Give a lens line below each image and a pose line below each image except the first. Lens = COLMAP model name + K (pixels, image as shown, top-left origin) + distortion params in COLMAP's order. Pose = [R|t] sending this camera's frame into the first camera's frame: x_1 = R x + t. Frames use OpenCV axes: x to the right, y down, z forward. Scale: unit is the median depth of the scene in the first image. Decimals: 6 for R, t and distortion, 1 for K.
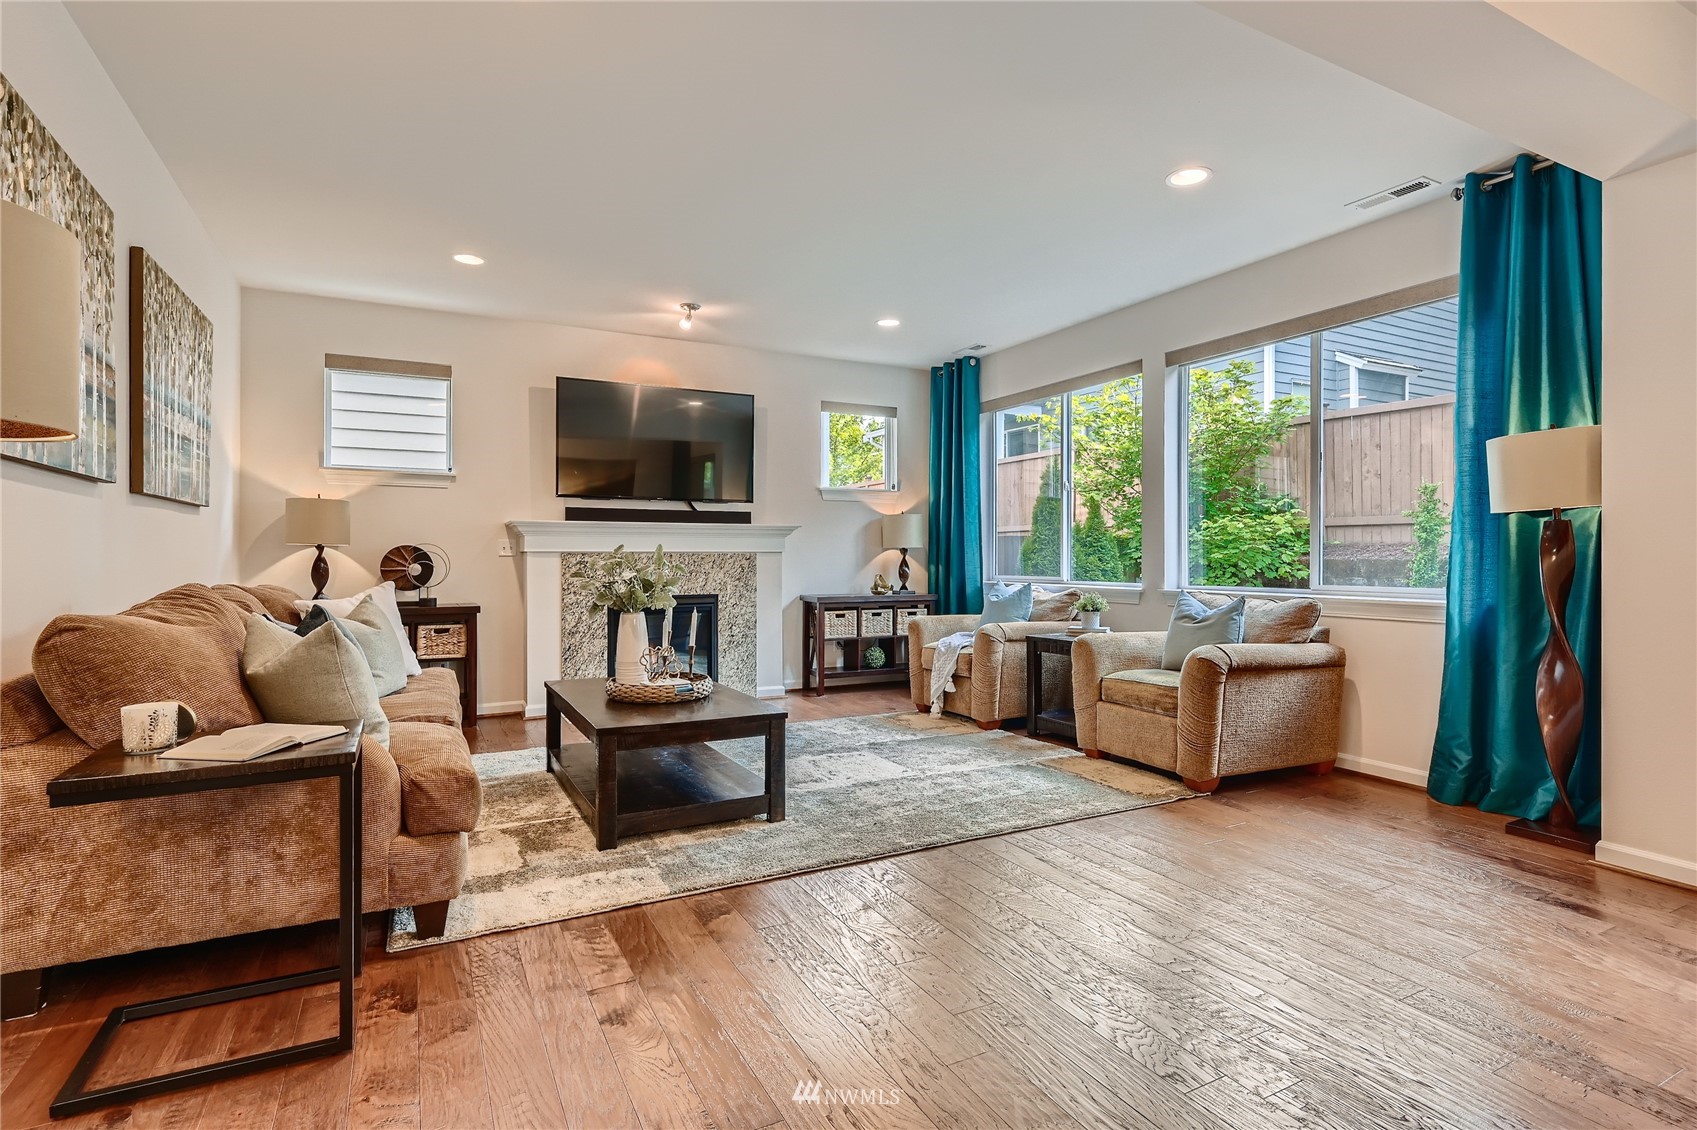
lens RADIAL K [[849.7, 0, 855.1], [0, 849.7, 557.9], [0, 0, 1]] dist [-0.001772, 0.000009]
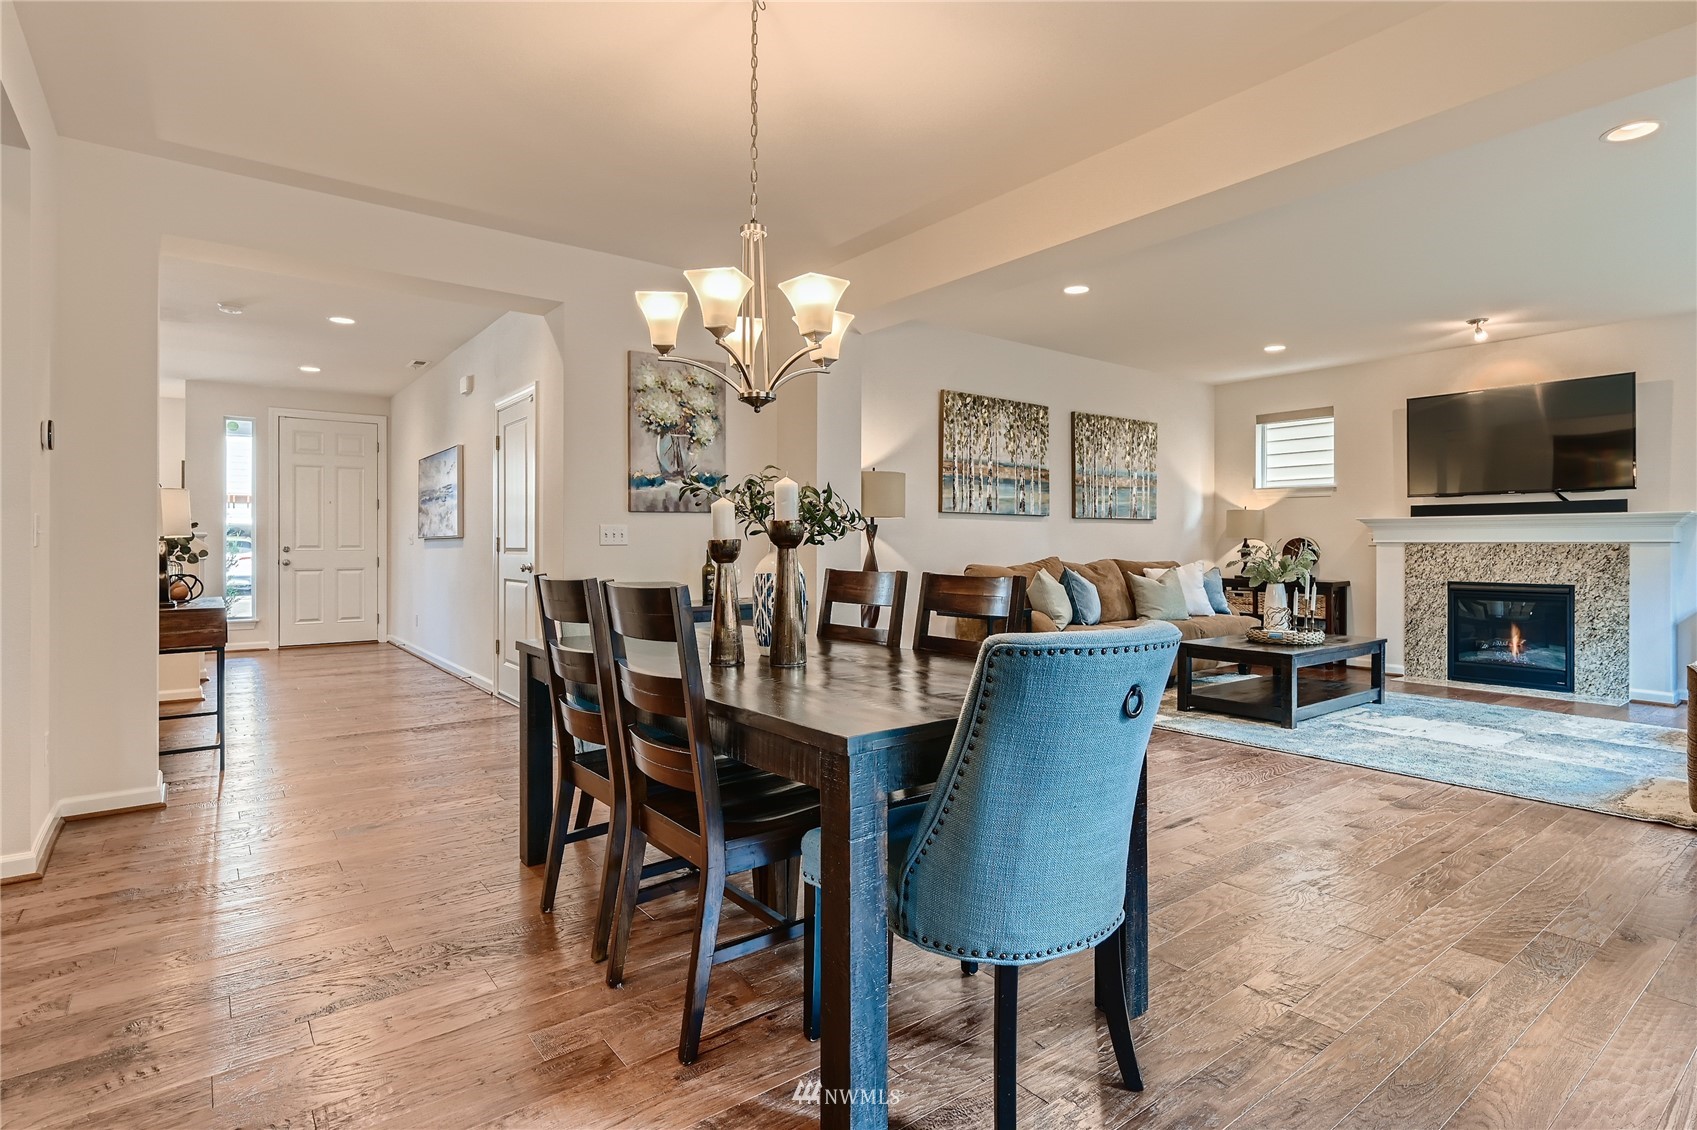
lens RADIAL K [[843.8, 0, 865.3], [0, 843.8, 542.3], [0, 0, 1]] dist [0.001731, 0.000347]
pose [[0.181608, -0.000210, -0.983371, 0.656207], [-0.003678, 0.999993, -0.000893, -0.003003], [0.983364, 0.003779, 0.181606, 0.013215]]
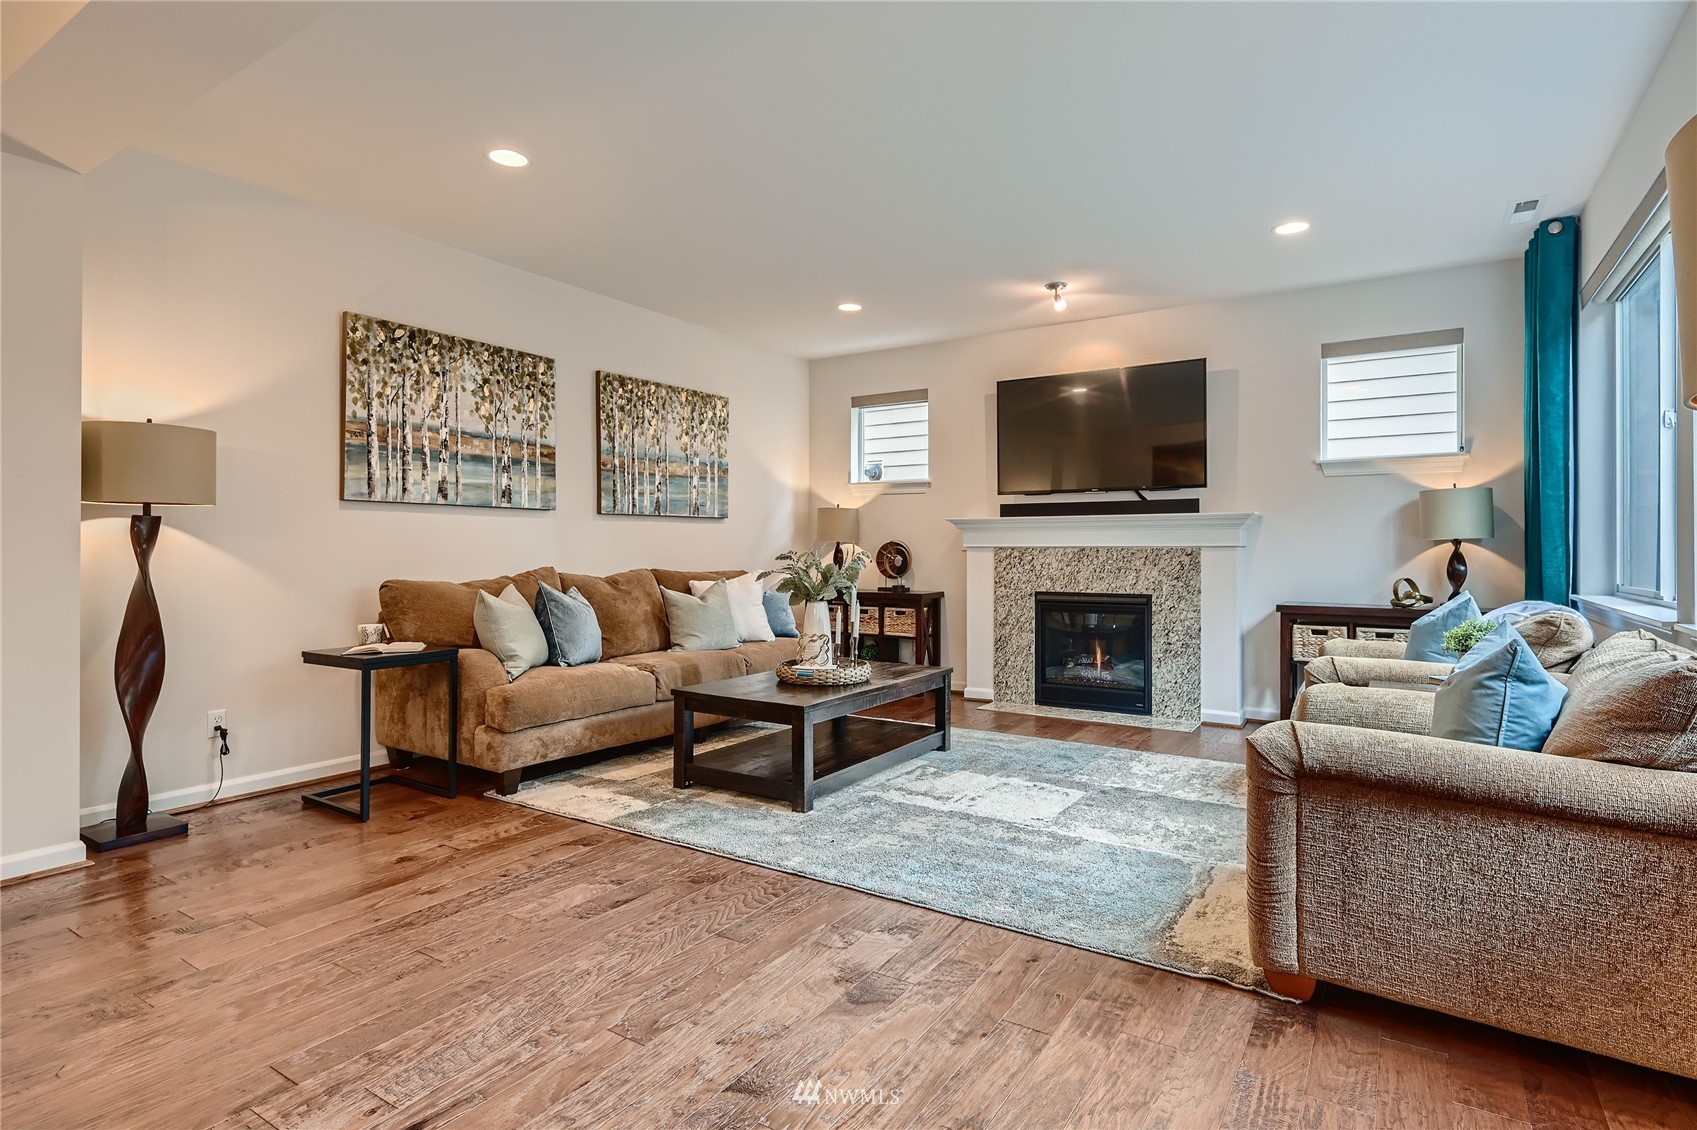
lens RADIAL K [[852.6, 0, 855.6], [0, 852.6, 545.7], [0, 0, 1]] dist [-0.001315, 0.000329]
pose [[0.493517, -0.002552, -0.869732, 0.455063], [-0.002735, 0.999986, -0.004486, -0.002871], [0.869732, 0.004593, 0.493504, 0.301629]]
